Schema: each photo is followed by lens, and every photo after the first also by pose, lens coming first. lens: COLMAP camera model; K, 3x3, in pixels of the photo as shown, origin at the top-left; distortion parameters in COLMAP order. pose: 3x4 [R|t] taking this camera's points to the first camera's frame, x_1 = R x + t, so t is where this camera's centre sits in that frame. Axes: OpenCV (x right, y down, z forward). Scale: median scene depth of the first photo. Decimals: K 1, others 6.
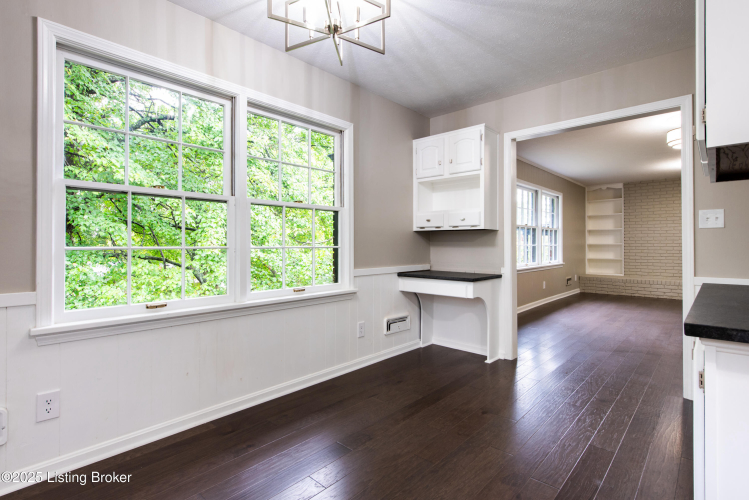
lens RADIAL K [[366.6, 0, 374.3], [0, 366.6, 246.2], [0, 0, 1]] dist [0.007176, 0.000286]
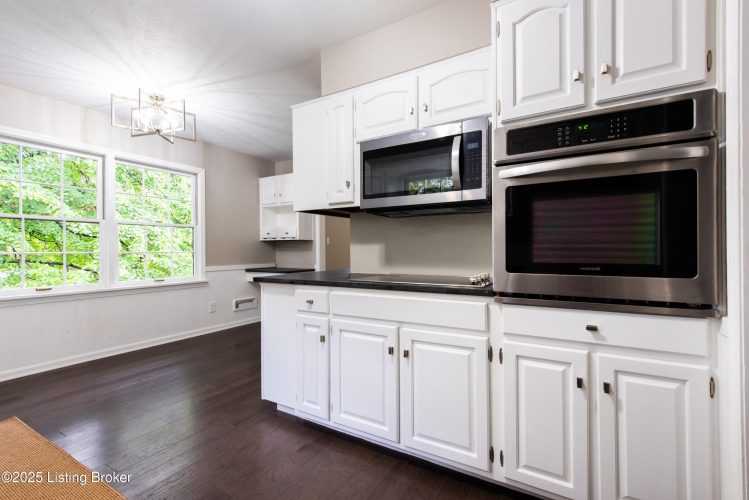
lens RADIAL K [[330.9, 0, 376.4], [0, 330.9, 252.4], [0, 0, 1]] dist [-0.000525, -0.000686]
pose [[0.977580, -0.006447, 0.210467, 0.314582], [0.005656, 0.999975, 0.004356, 0.002620], [-0.210489, -0.003068, 0.977591, -0.429210]]
